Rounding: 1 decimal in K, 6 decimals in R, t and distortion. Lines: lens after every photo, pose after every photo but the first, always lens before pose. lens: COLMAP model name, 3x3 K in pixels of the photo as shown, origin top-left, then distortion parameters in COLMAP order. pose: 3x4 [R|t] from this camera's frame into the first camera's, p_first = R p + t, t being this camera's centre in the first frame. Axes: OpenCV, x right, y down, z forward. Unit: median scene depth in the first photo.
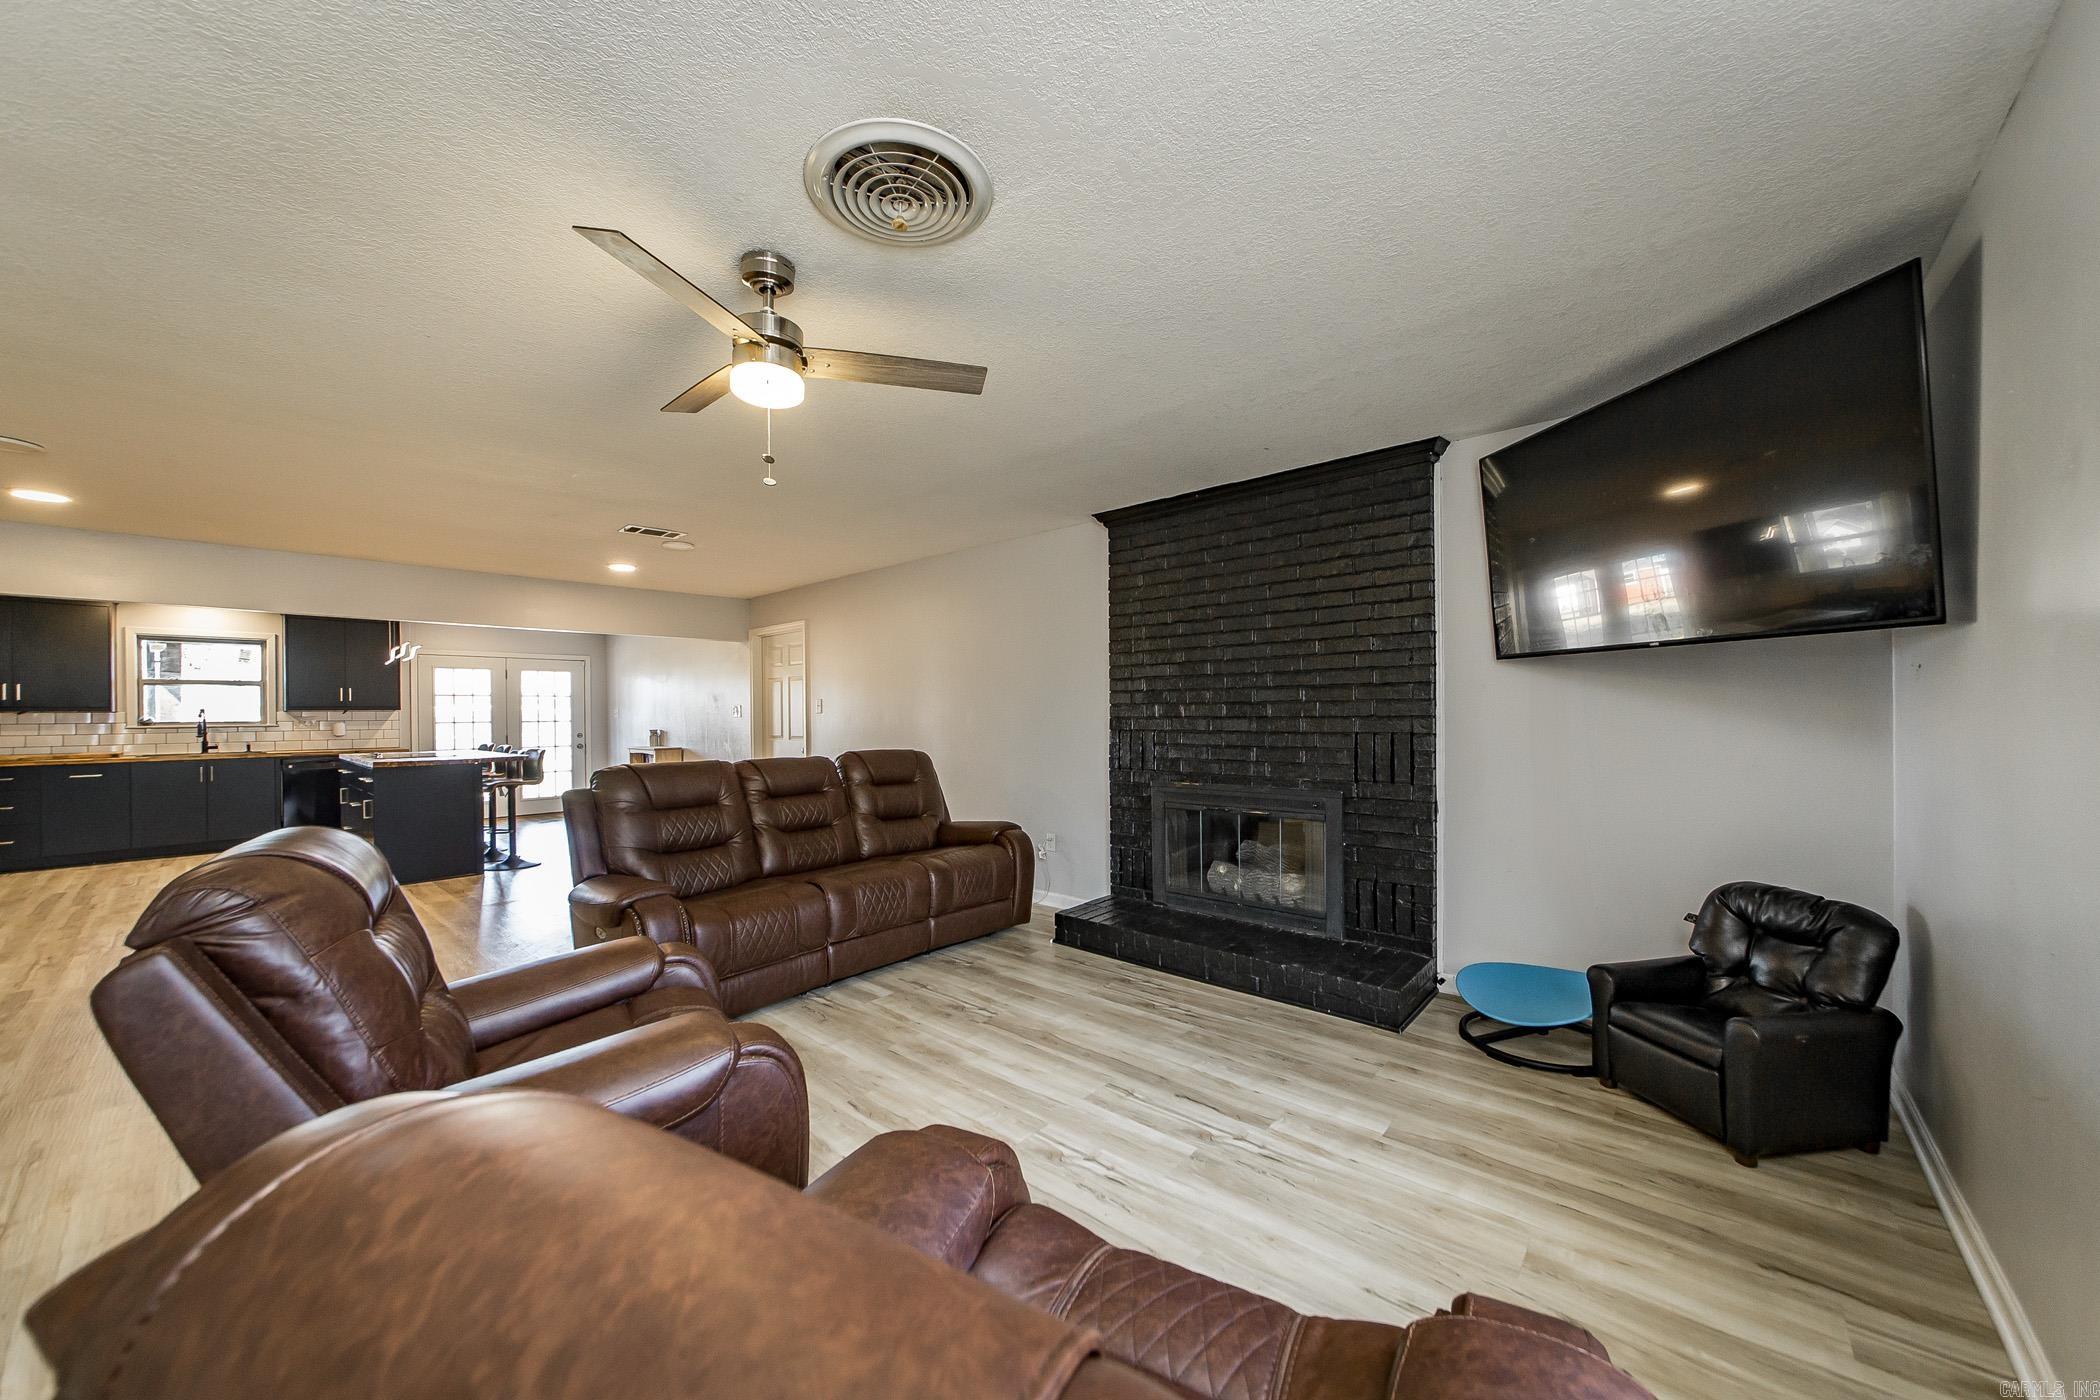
lens RADIAL K [[756.4, 0, 1038.4], [0, 756.4, 711.7], [0, 0, 1]] dist [-0.001624, 0.000922]
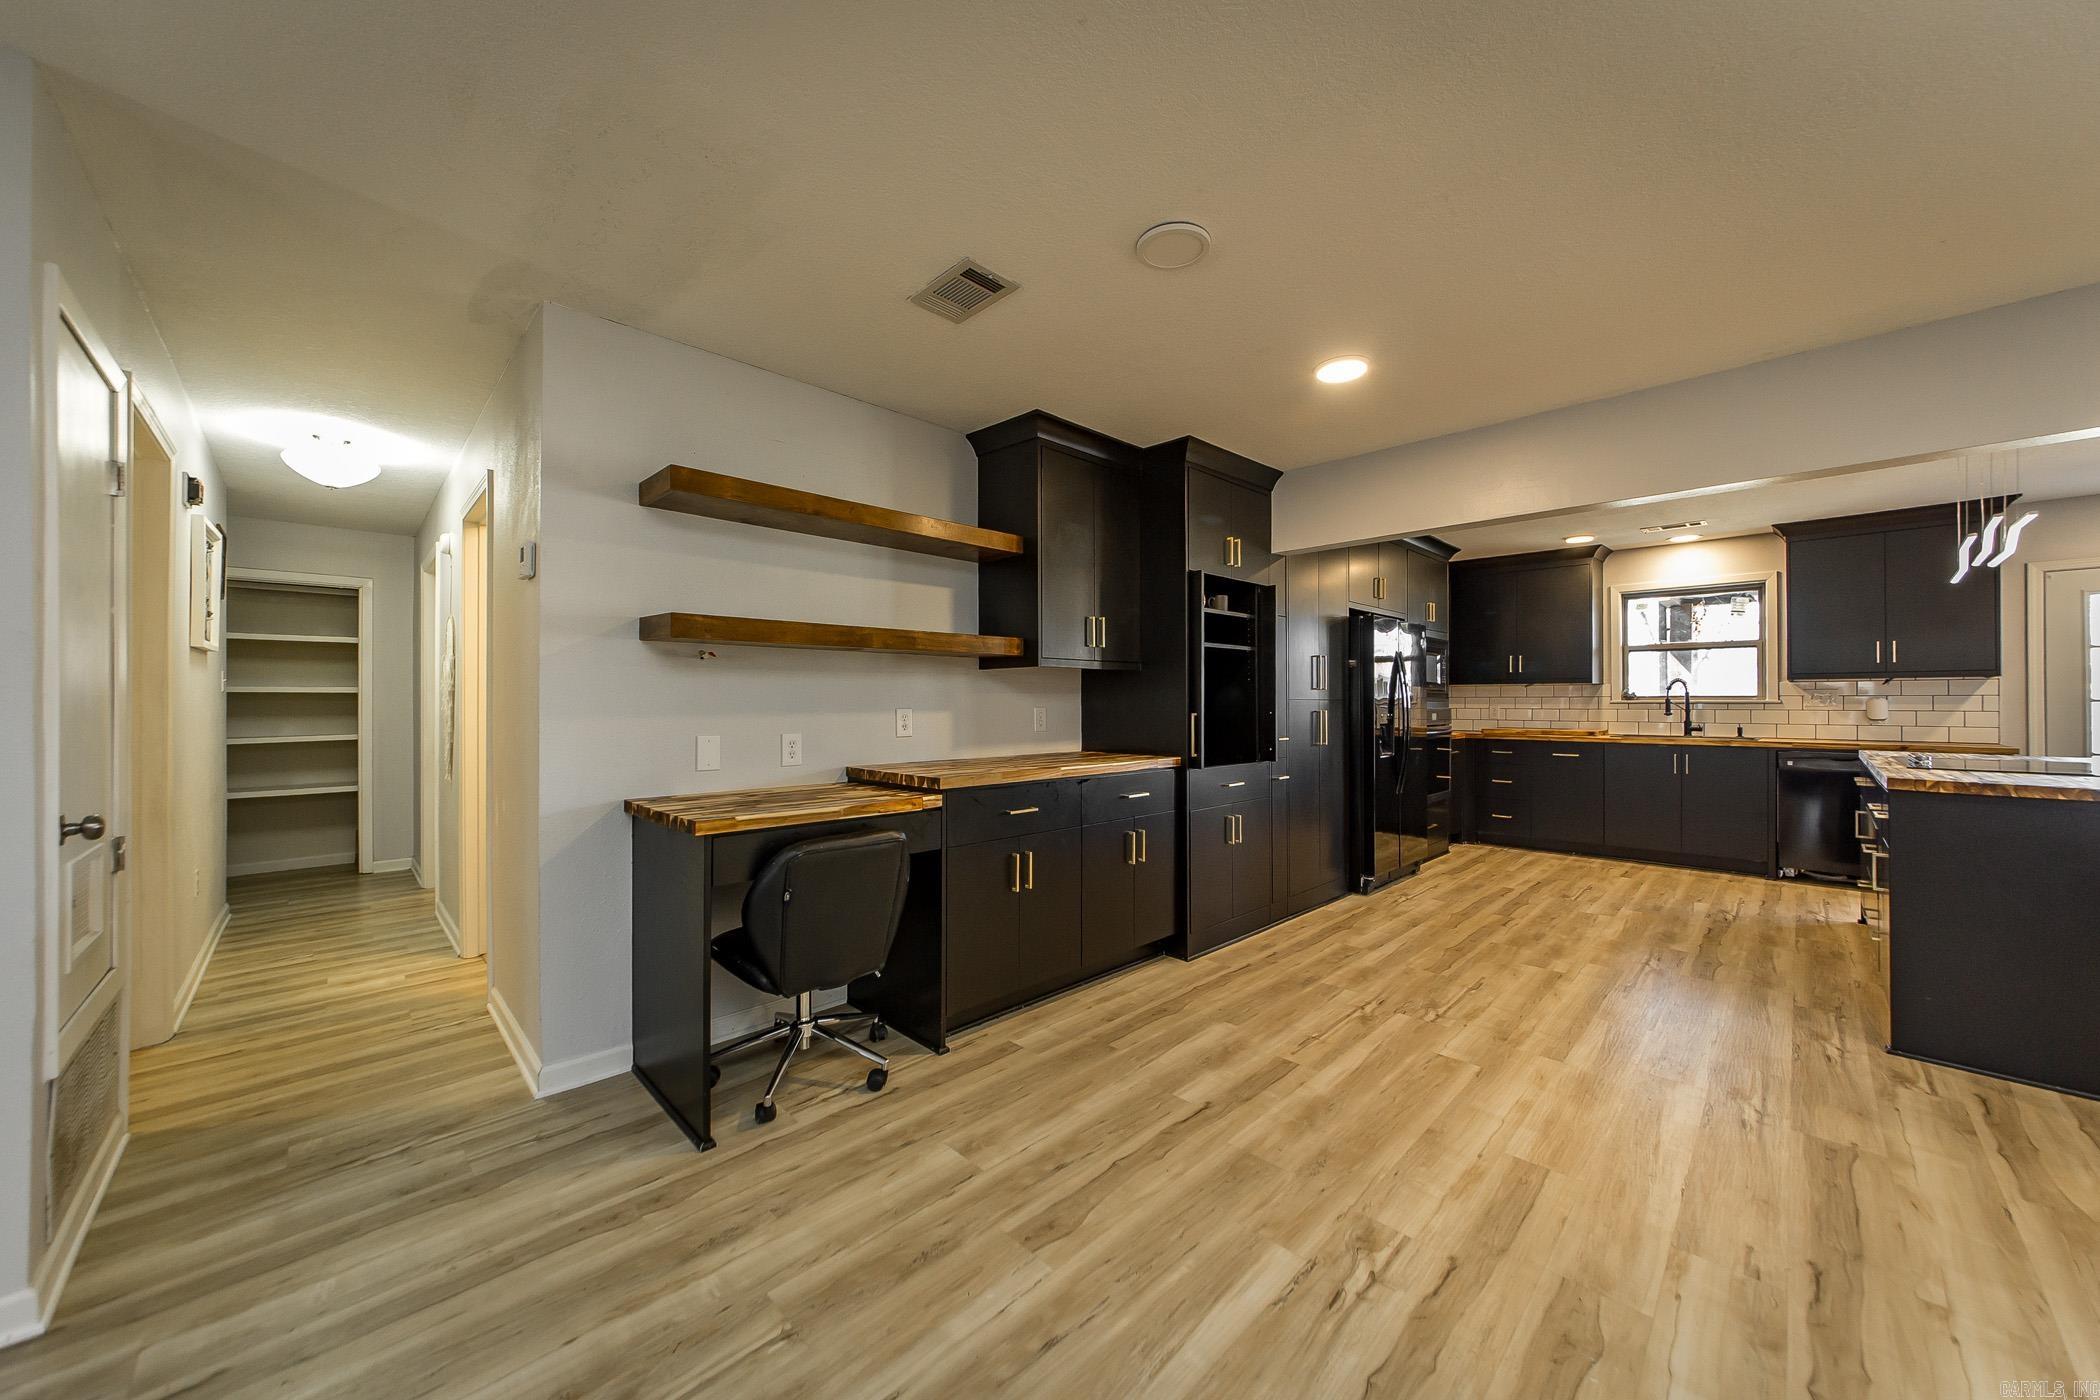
lens RADIAL K [[756.4, 0, 1067.7], [0, 756.4, 695.7], [0, 0, 1]] dist [-0.001624, 0.000922]
pose [[-0.073442, 0.005074, -0.997287, -0.293458], [0.004554, 0.999978, 0.004753, 0.007099], [0.997289, -0.004193, -0.073463, 0.435390]]
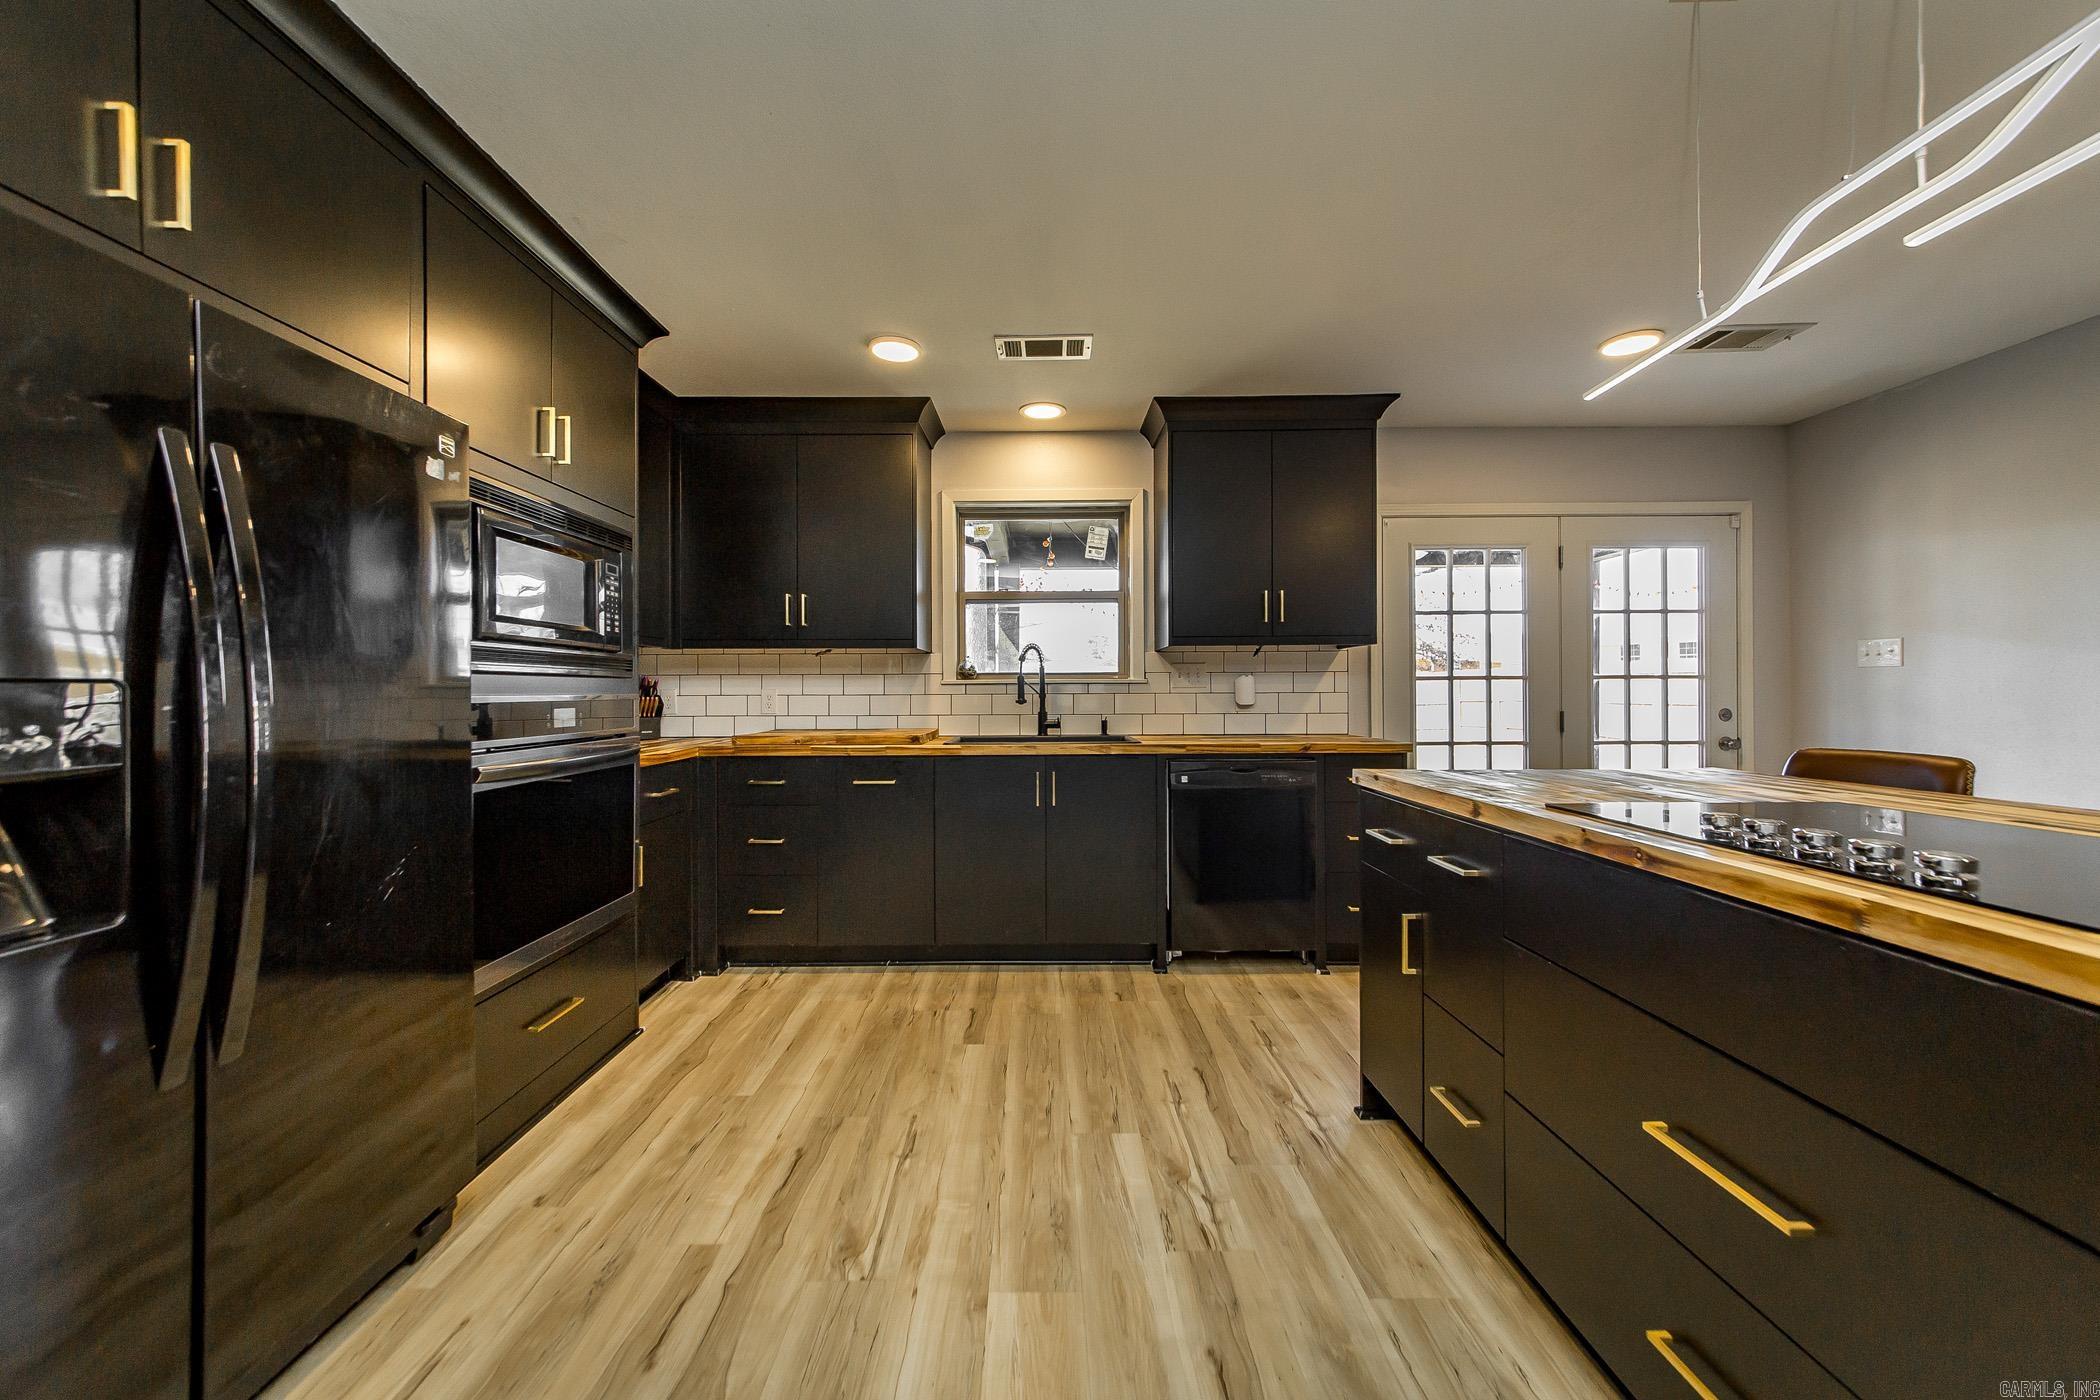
lens RADIAL K [[756.4, 0, 1036.1], [0, 756.4, 689.8], [0, 0, 1]] dist [-0.001624, 0.000922]
pose [[0.651226, 0.012102, -0.758787, -0.757669], [0.001111, 0.999857, 0.016900, 0.016875], [0.758883, -0.011849, 0.651119, 0.698546]]
